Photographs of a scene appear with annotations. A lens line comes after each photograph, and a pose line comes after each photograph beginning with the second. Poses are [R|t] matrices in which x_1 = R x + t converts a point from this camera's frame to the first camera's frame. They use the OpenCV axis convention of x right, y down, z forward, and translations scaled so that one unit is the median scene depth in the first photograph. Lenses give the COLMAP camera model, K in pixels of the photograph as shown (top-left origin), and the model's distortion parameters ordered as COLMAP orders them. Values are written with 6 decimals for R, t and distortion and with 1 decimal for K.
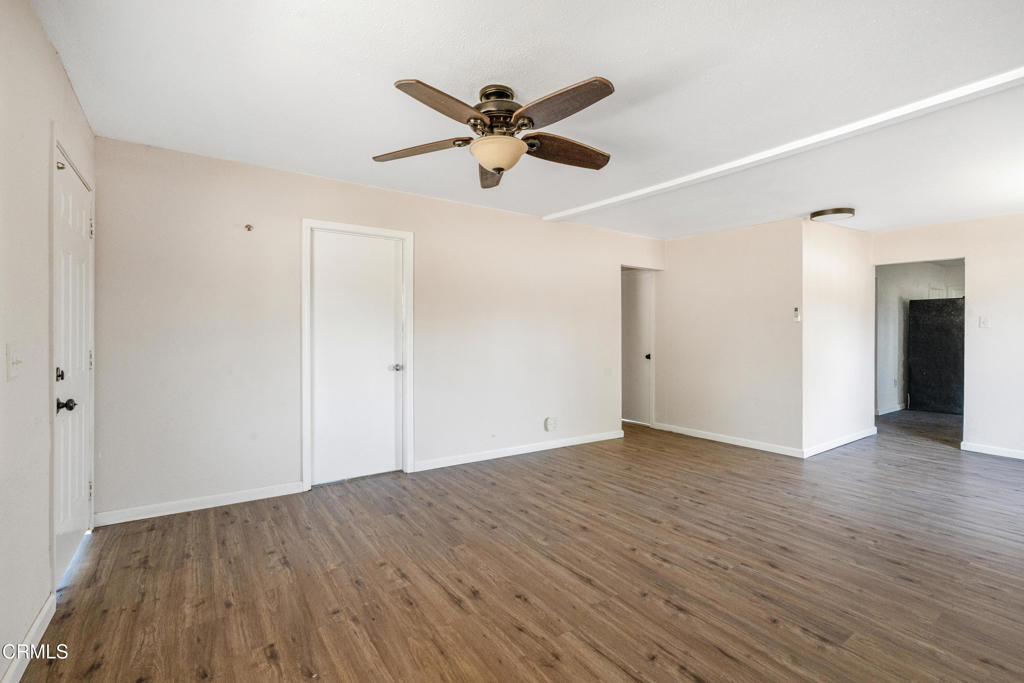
lens RADIAL K [[462.7, 0, 509.2], [0, 462.7, 339.3], [0, 0, 1]] dist [0.010111, -0.000087]
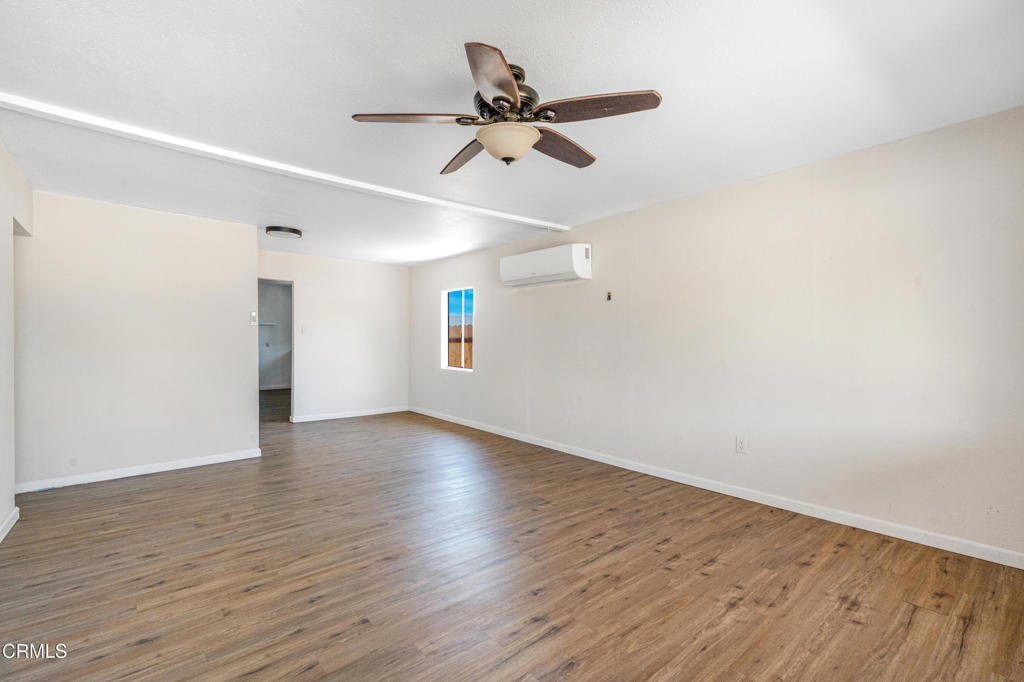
lens RADIAL K [[462.7, 0, 511.7], [0, 462.7, 338.1], [0, 0, 1]] dist [0.010111, -0.000087]
pose [[-0.098869, -0.001991, 0.995098, -0.679204], [0.011433, 0.999930, 0.003136, -0.010505], [-0.995035, 0.011687, -0.098839, 0.782095]]
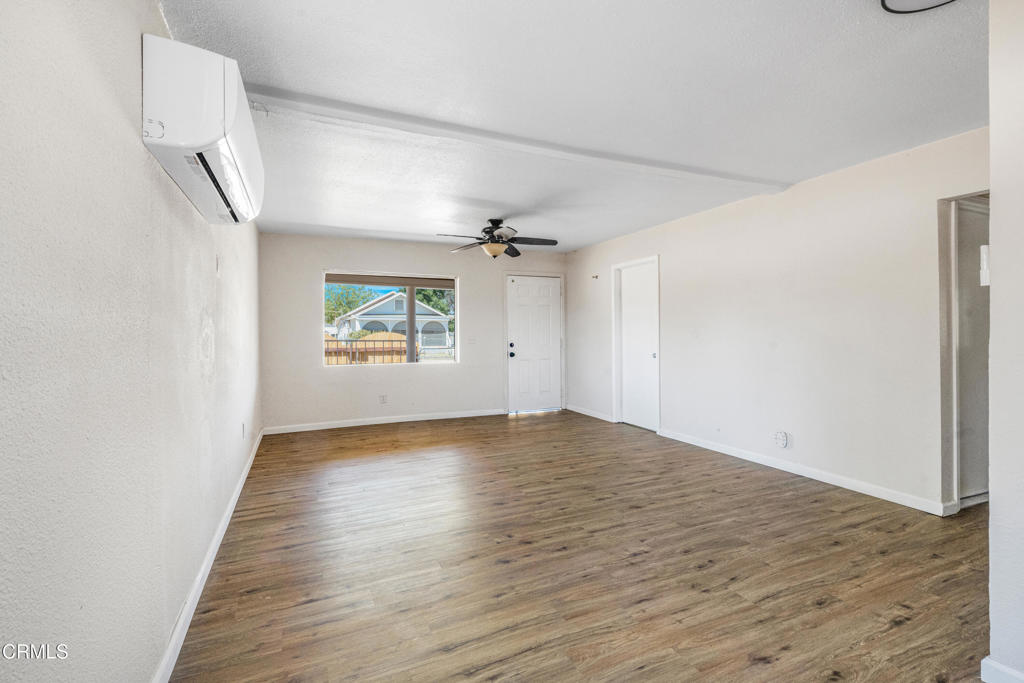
lens RADIAL K [[462.7, 0, 508.5], [0, 462.7, 336.7], [0, 0, 1]] dist [0.010111, -0.000087]
pose [[-0.175316, 0.004500, -0.984502, 1.510975], [-0.002121, 0.999986, 0.004948, 0.000427], [0.984510, 0.002956, -0.175304, 1.040202]]
